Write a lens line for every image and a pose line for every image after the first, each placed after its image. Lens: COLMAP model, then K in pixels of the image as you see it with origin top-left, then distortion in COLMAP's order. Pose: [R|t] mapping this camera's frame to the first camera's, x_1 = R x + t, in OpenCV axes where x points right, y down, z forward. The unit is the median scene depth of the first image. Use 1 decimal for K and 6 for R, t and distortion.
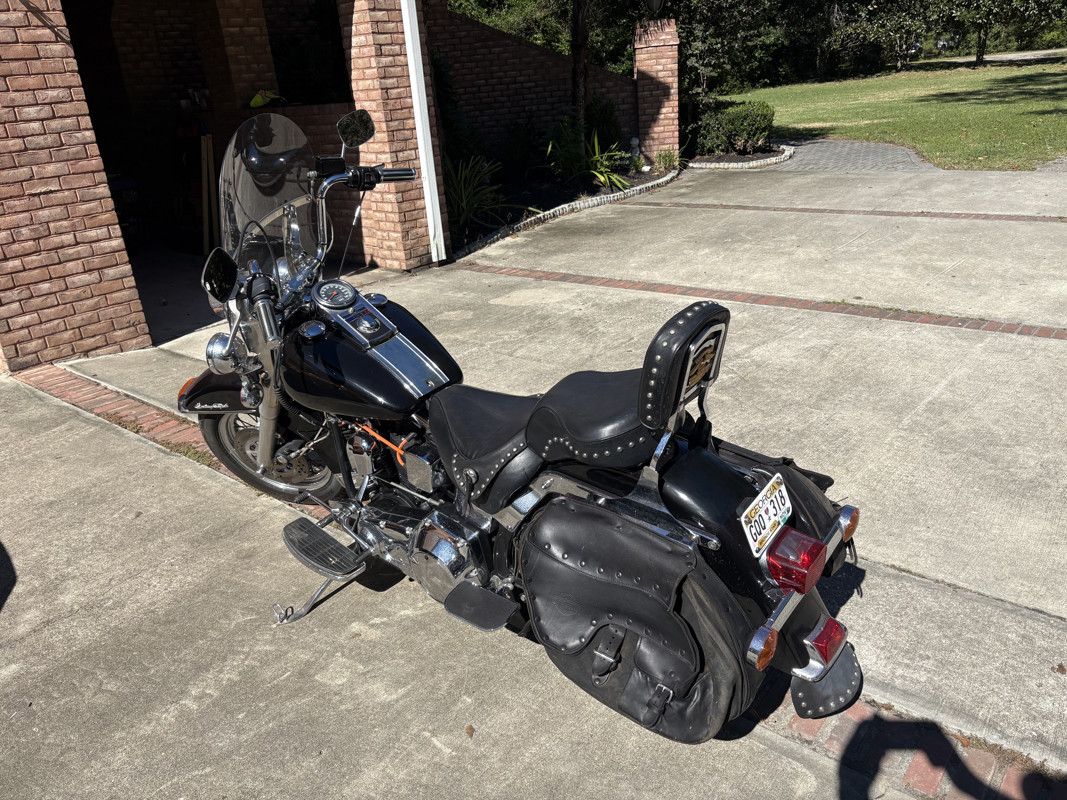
lens RADIAL K [[809.8, 0, 528.4], [0, 809.8, 396.1], [0, 0, 1]] dist [0.029767, -0.035873]
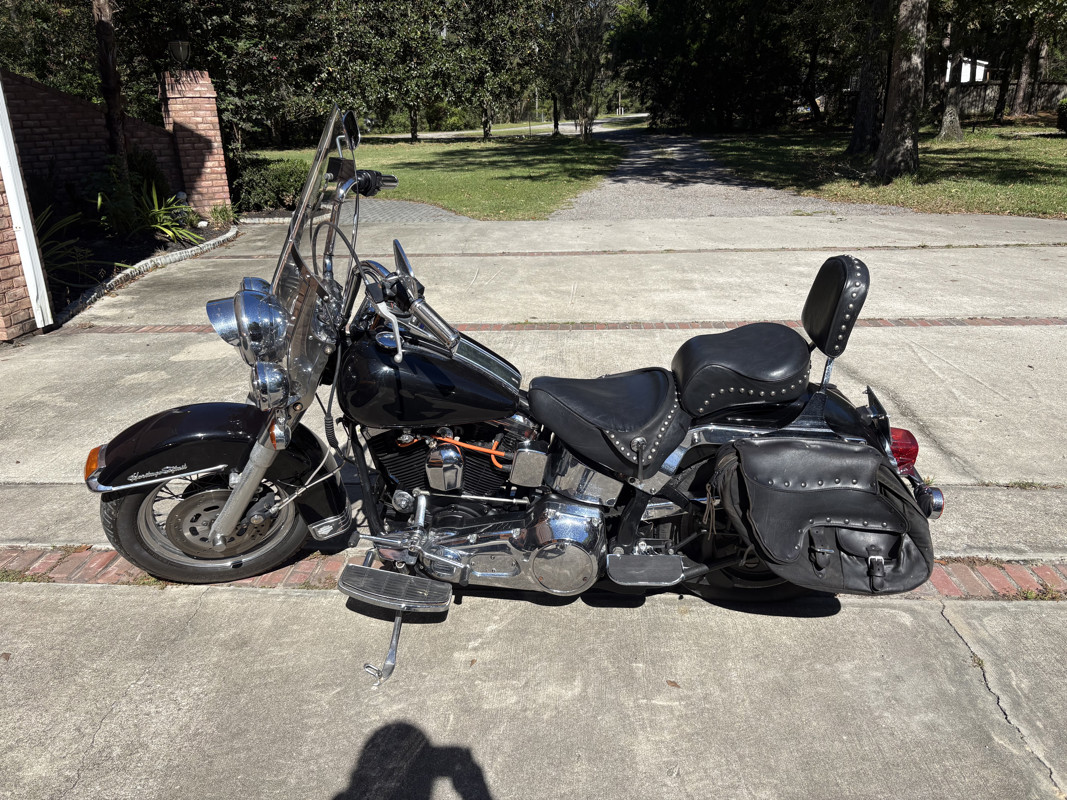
lens RADIAL K [[809.8, 0, 530.0], [0, 809.8, 407.6], [0, 0, 1]] dist [0.029767, -0.035873]
pose [[0.801426, -0.144453, 0.580388, -0.129575], [0.181324, 0.983407, -0.005619, 0.005004], [-0.569946, 0.109742, 0.814321, 0.034028]]
